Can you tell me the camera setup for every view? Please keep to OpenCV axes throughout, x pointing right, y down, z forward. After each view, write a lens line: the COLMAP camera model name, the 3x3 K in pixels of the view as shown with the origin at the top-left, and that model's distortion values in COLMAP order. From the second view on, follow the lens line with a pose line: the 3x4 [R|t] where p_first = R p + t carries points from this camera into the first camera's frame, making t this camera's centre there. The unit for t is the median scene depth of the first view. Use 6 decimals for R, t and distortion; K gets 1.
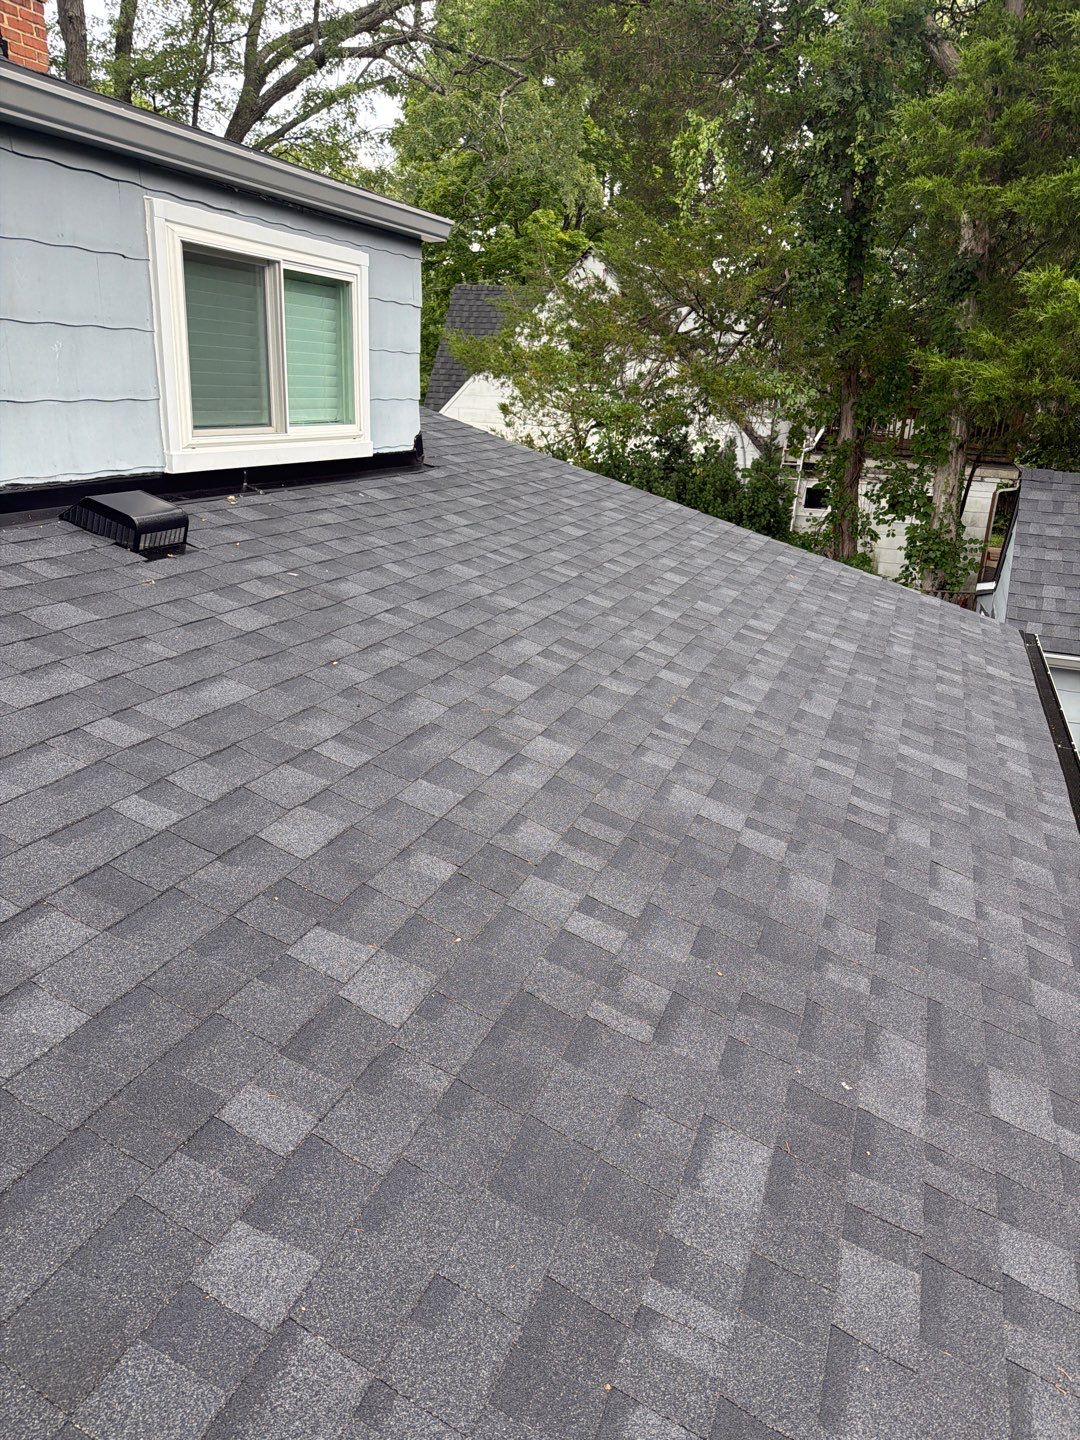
lens RADIAL K [[1055.7, 0, 547.8], [0, 1055.7, 716.0], [0, 0, 1]] dist [0.028439, -0.031634]
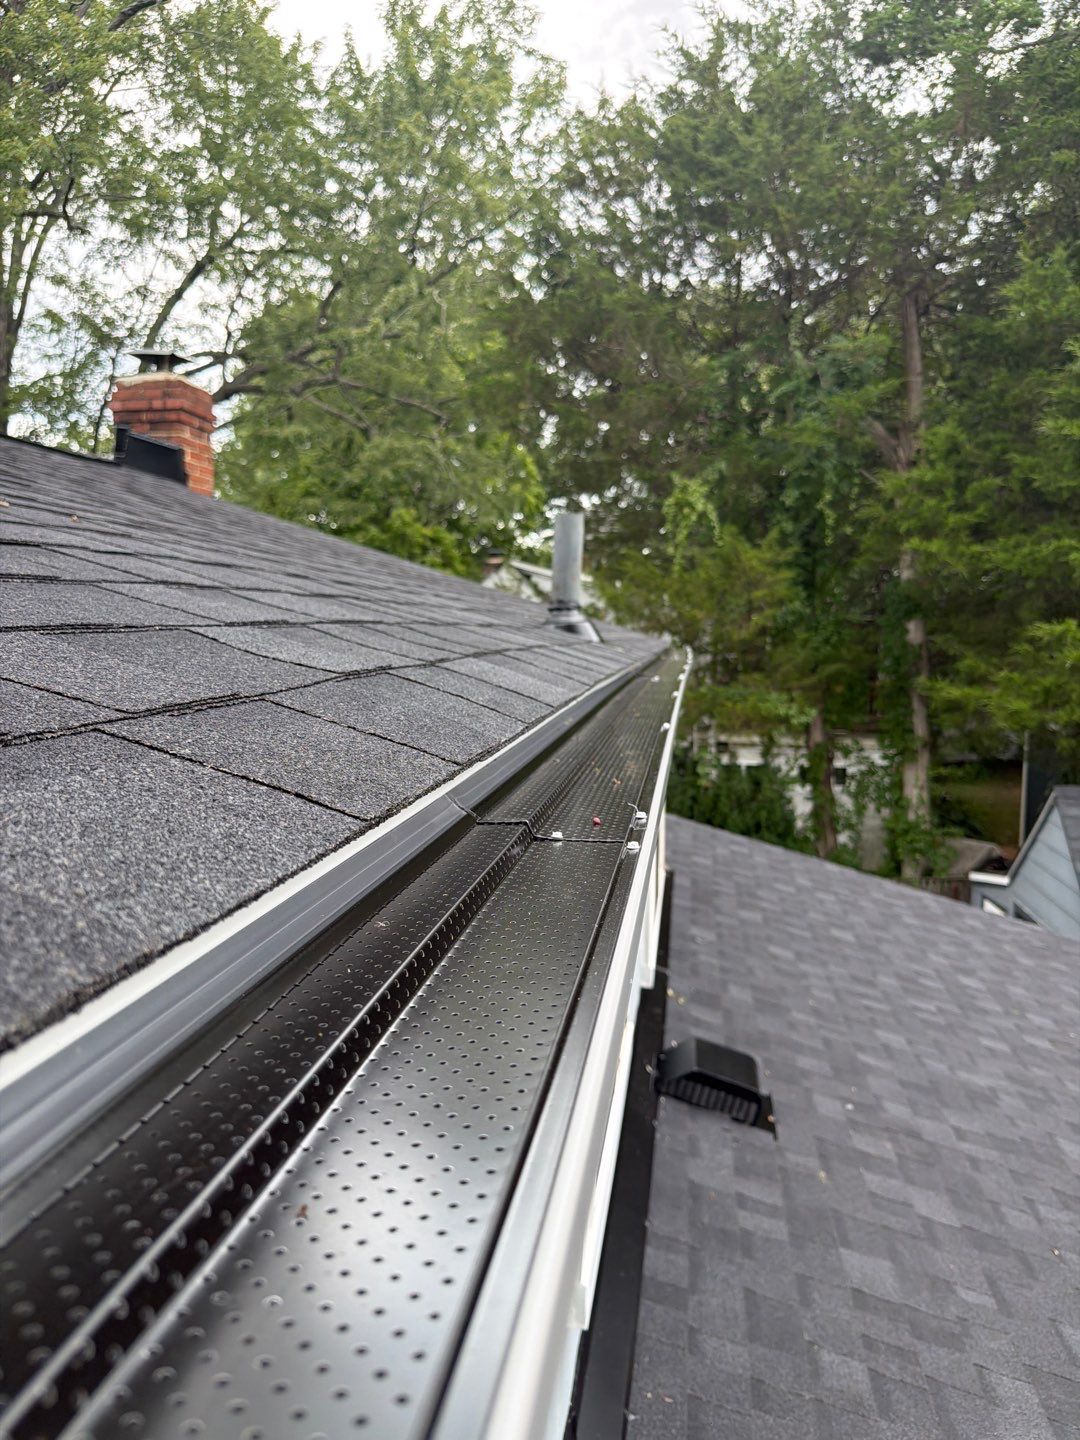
lens RADIAL K [[1055.7, 0, 549.8], [0, 1055.7, 720.9], [0, 0, 1]] dist [0.028439, -0.031634]
pose [[0.976212, -0.051834, 0.210529, -0.281109], [0.095420, 0.974623, -0.202496, -0.124360], [-0.194690, 0.217768, 0.956385, 0.033359]]
